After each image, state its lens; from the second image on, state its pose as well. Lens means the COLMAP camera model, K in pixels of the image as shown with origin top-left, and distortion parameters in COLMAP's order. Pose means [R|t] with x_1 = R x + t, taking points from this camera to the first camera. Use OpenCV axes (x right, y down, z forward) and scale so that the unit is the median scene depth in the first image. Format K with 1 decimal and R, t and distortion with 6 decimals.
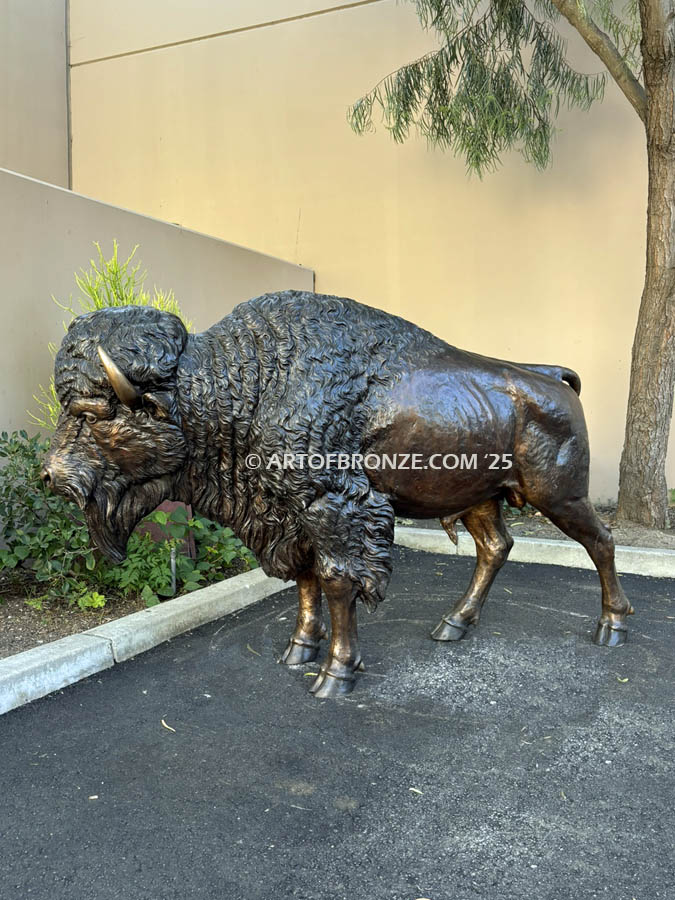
lens RADIAL K [[837.9, 0, 354.1], [0, 837.9, 451.9], [0, 0, 1]] dist [0.053760, -0.029667]
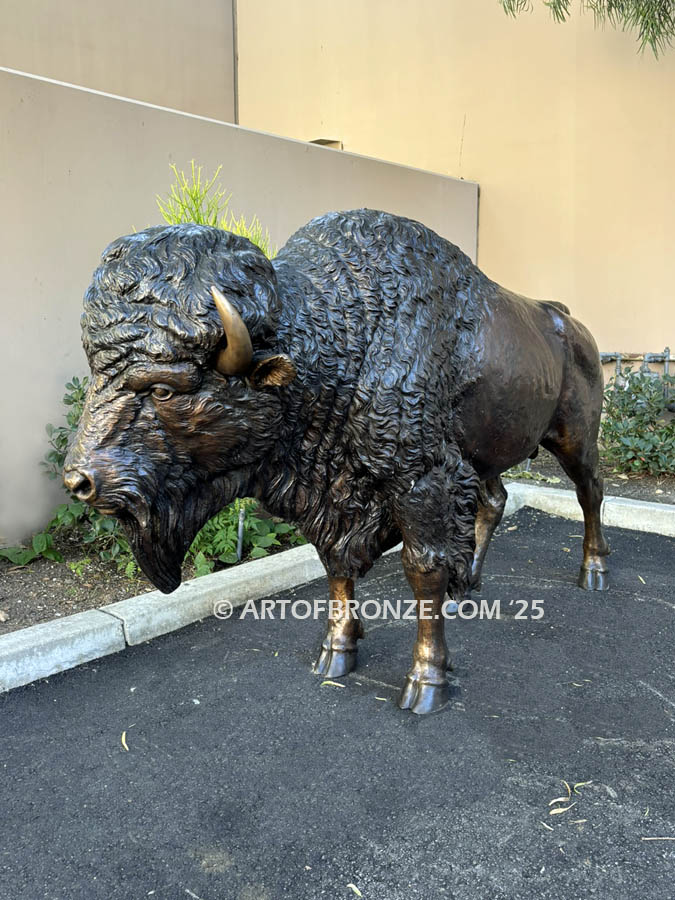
lens RADIAL K [[851.7, 0, 367.7], [0, 851.7, 440.1], [0, 0, 1]] dist [0.116713, -0.190606]
pose [[0.966669, 0.027794, -0.254516, 0.155562], [-0.009238, 0.997229, 0.073816, -0.029630], [0.255862, -0.069005, 0.964247, 0.169868]]
